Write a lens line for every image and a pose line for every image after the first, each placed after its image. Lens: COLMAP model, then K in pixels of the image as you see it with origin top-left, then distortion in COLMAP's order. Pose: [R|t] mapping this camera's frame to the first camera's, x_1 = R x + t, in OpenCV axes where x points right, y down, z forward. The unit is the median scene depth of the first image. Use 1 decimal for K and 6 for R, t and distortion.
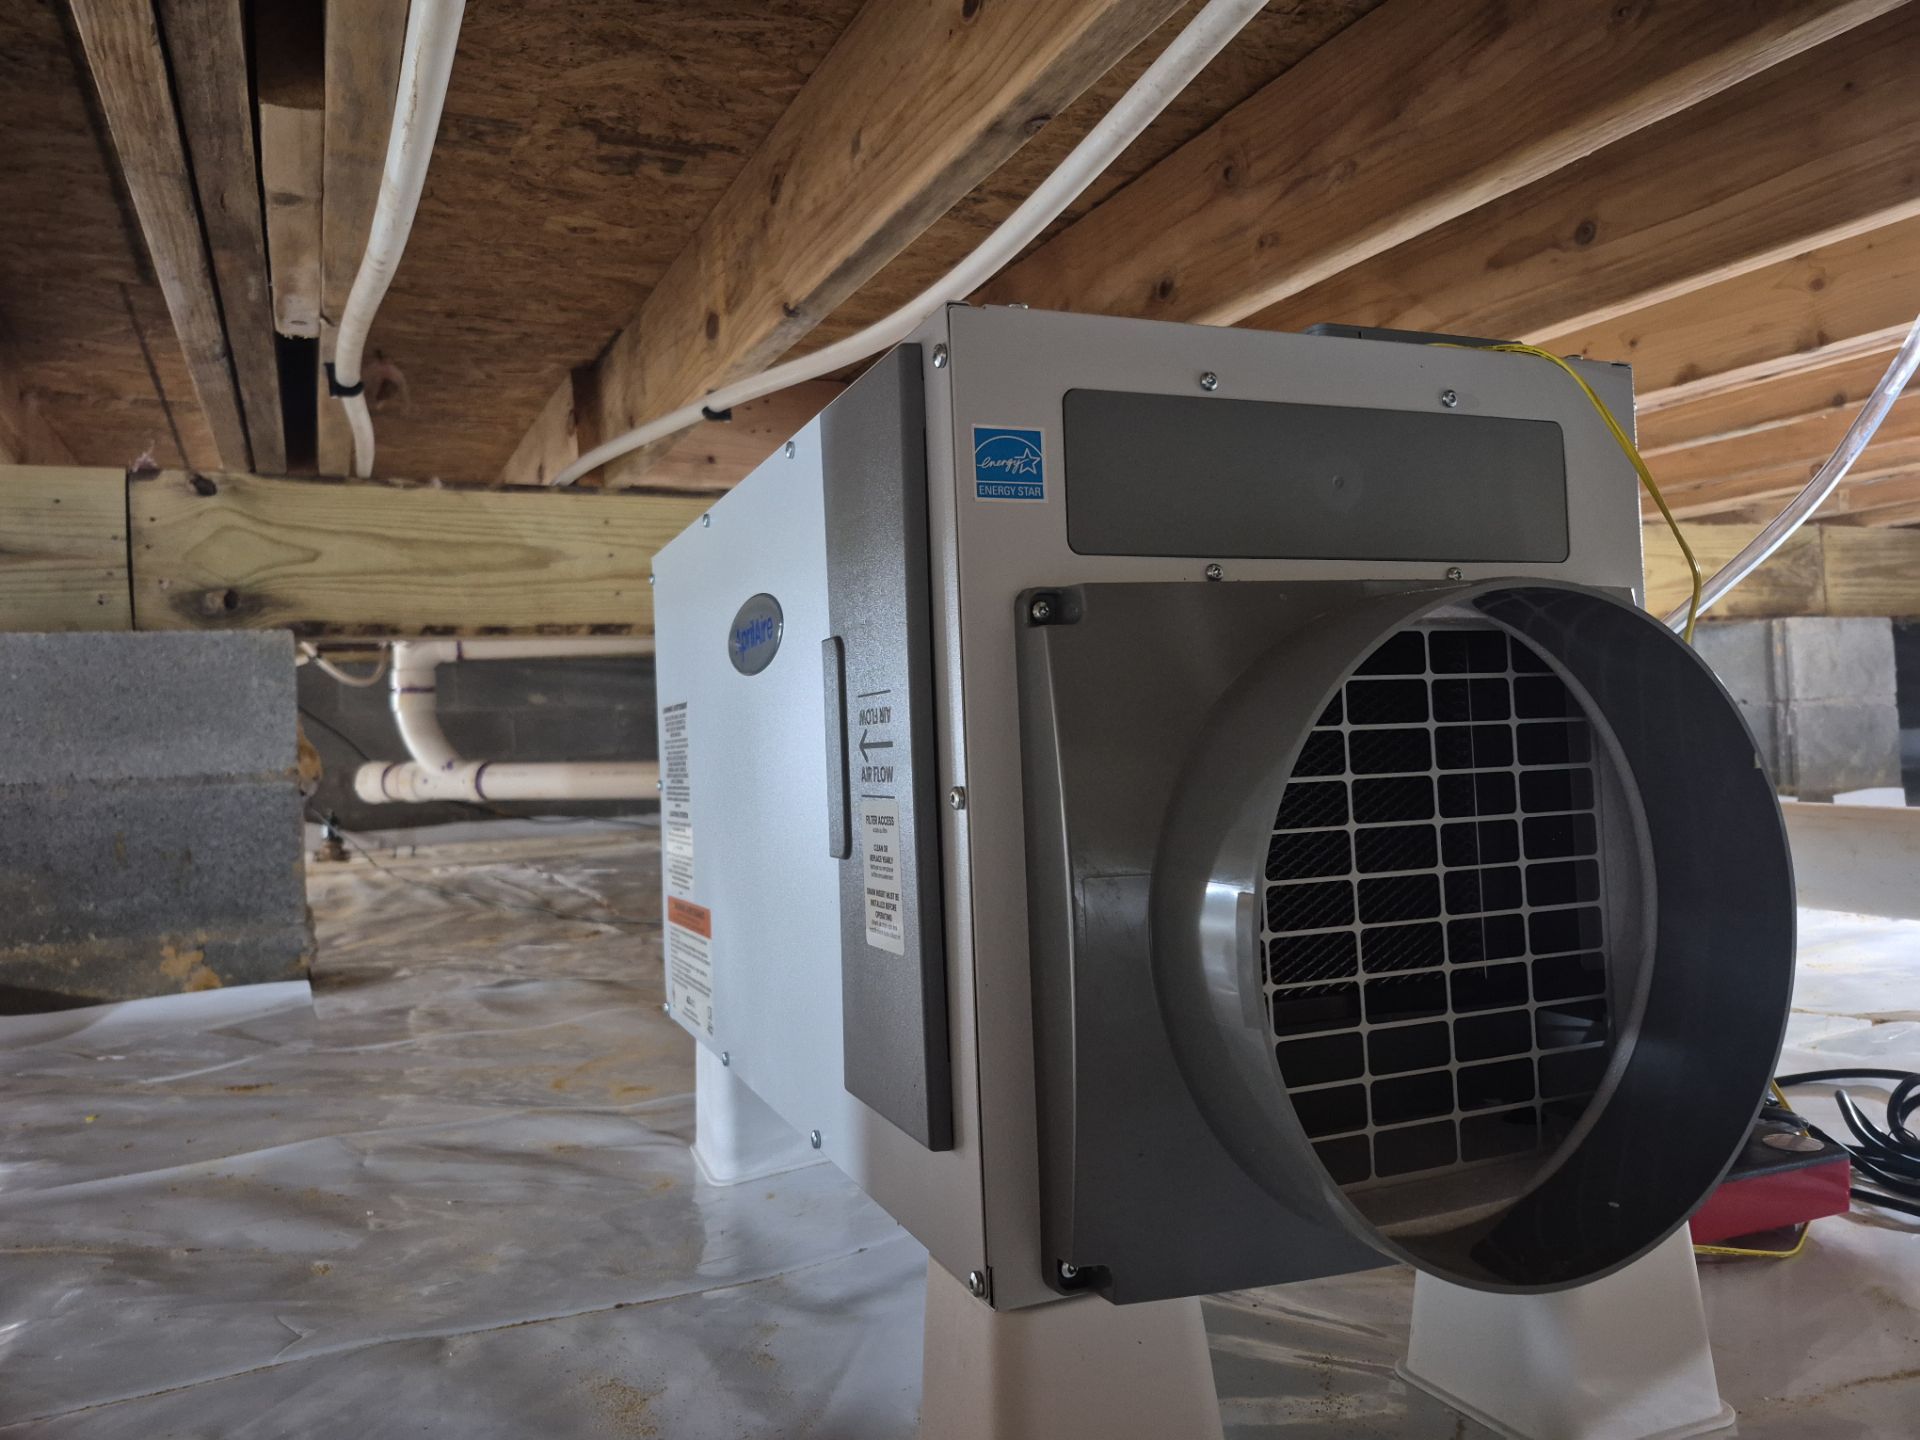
lens RADIAL K [[1320.0, 0, 956.5], [0, 1320.0, 712.6], [0, 0, 1]] dist [0.127400, -0.178462]
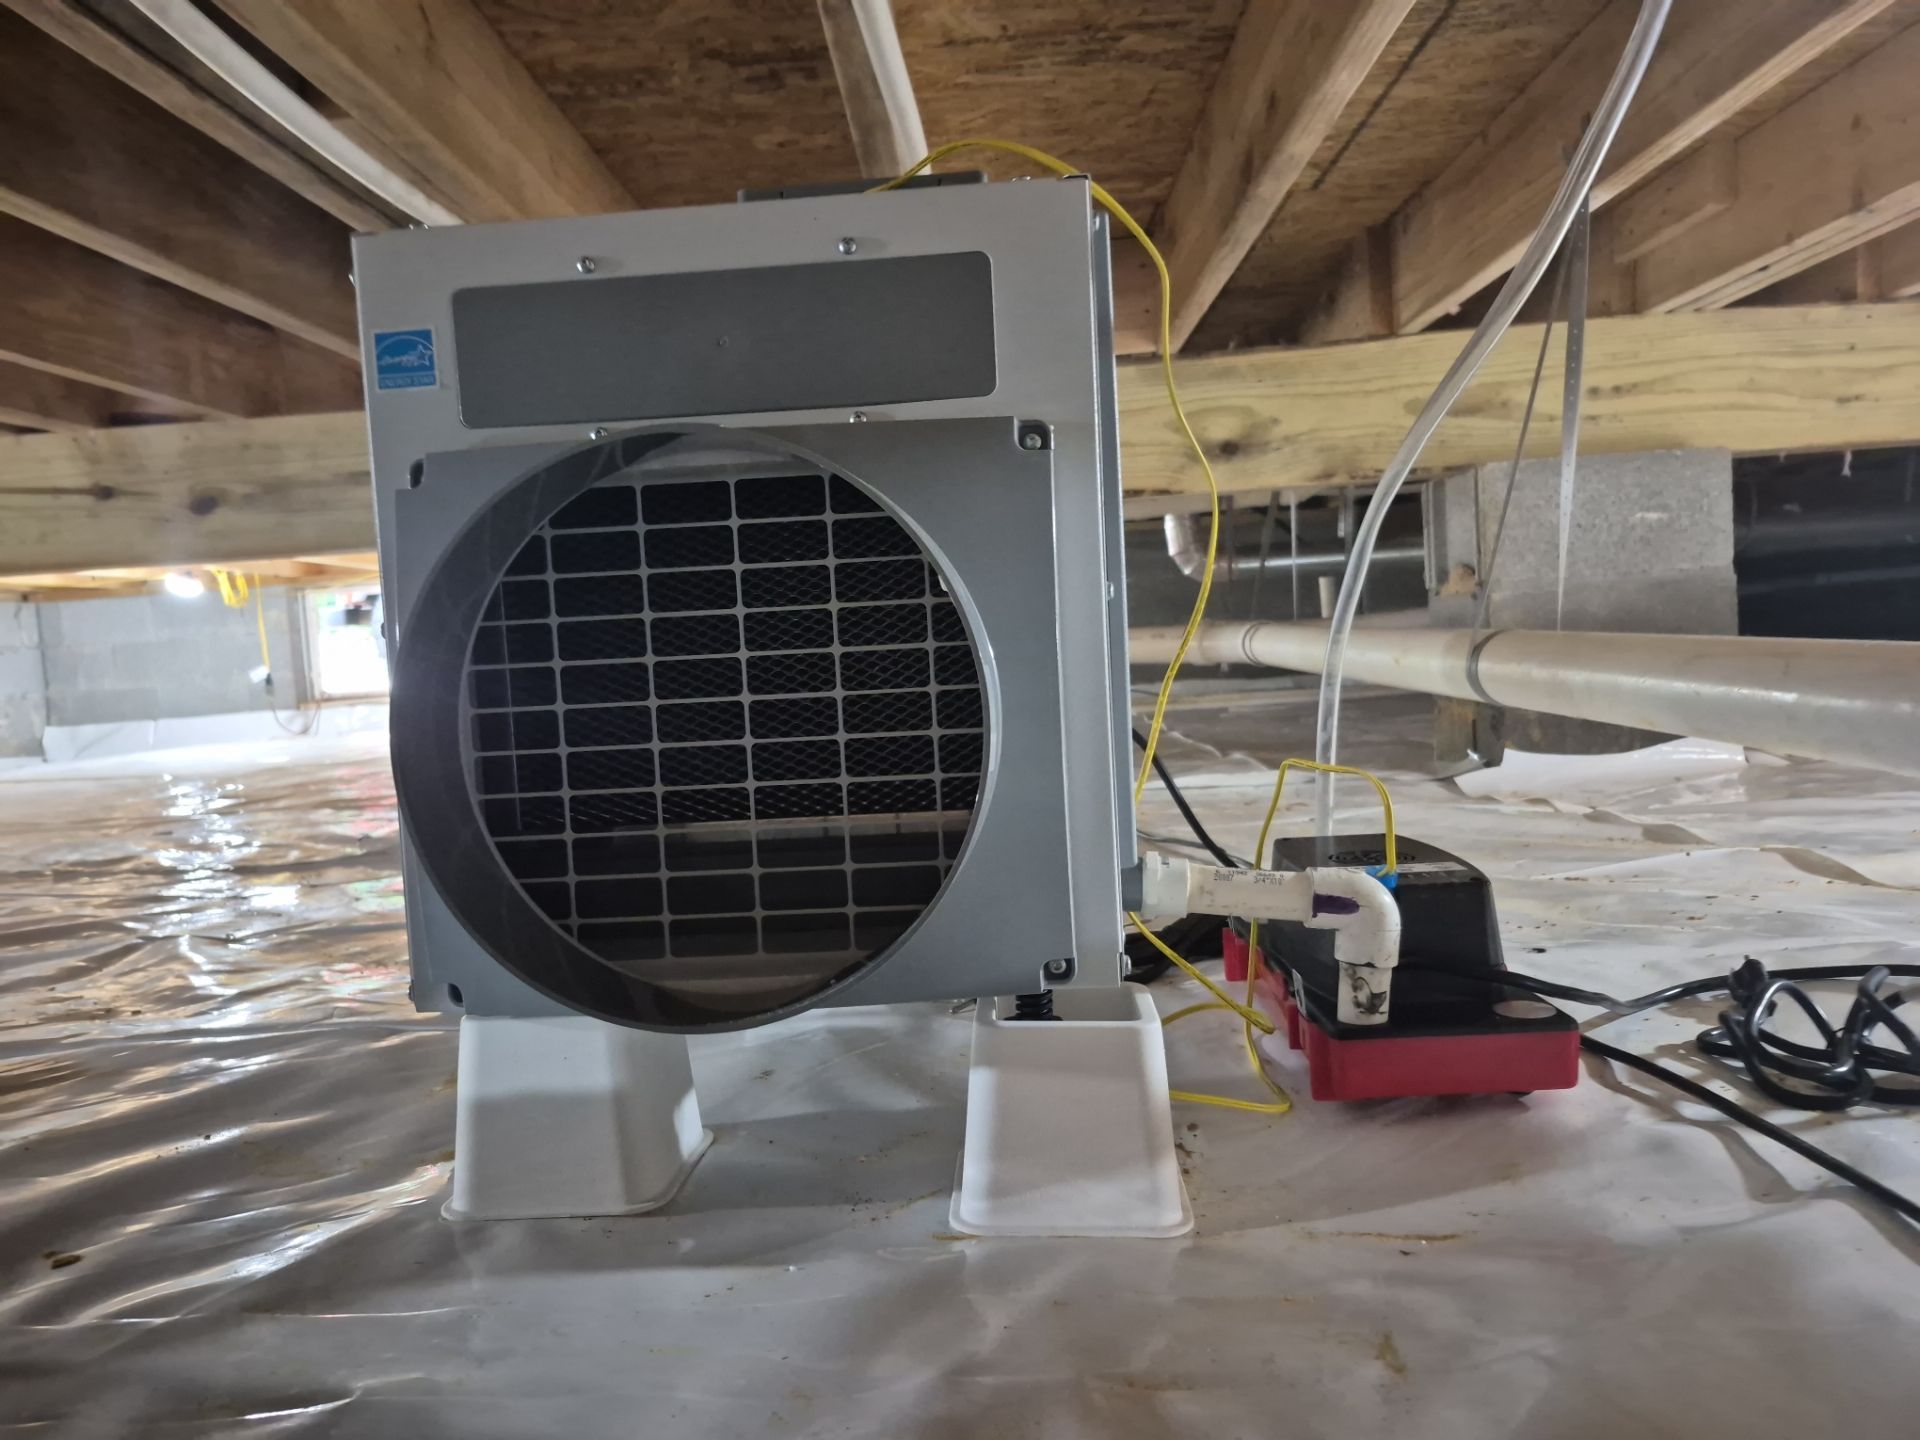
lens RADIAL K [[1320.0, 0, 956.5], [0, 1320.0, 712.6], [0, 0, 1]] dist [0.127400, -0.178462]
pose [[0.885885, 0.019377, -0.463501, 0.991848], [0.027138, 0.995252, 0.093476, 0.035121], [0.463111, -0.095388, 0.881152, 0.084830]]
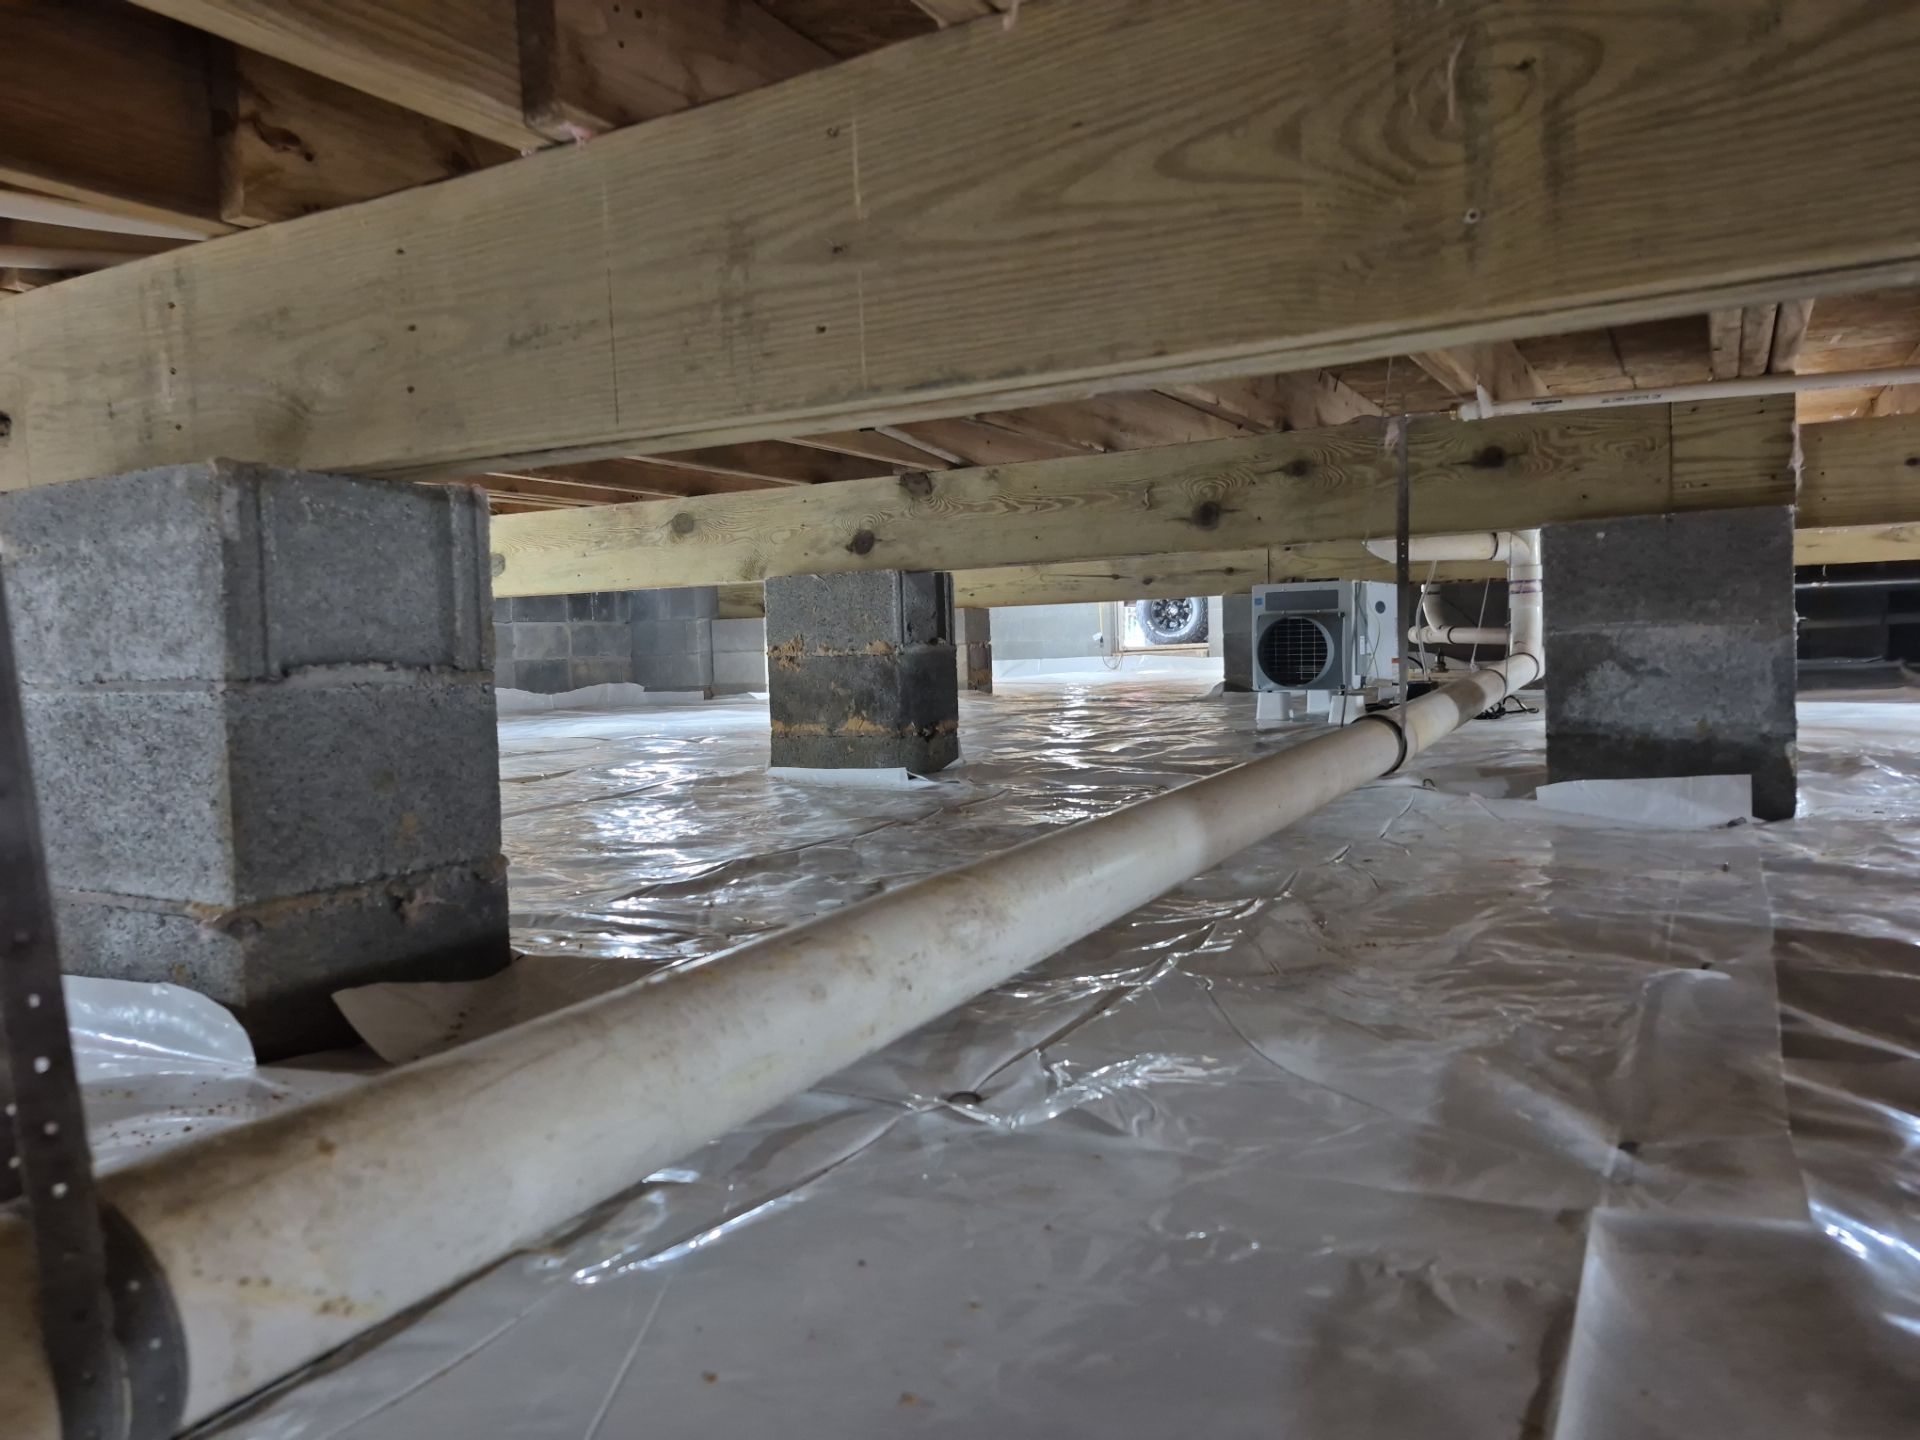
lens RADIAL K [[1320.0, 0, 956.5], [0, 1320.0, 712.6], [0, 0, 1]] dist [0.127400, -0.178462]
pose [[0.564248, 0.082198, -0.821503, 6.033955], [0.010977, 0.994197, 0.107017, -0.399877], [0.825532, -0.069402, 0.560072, -5.544577]]
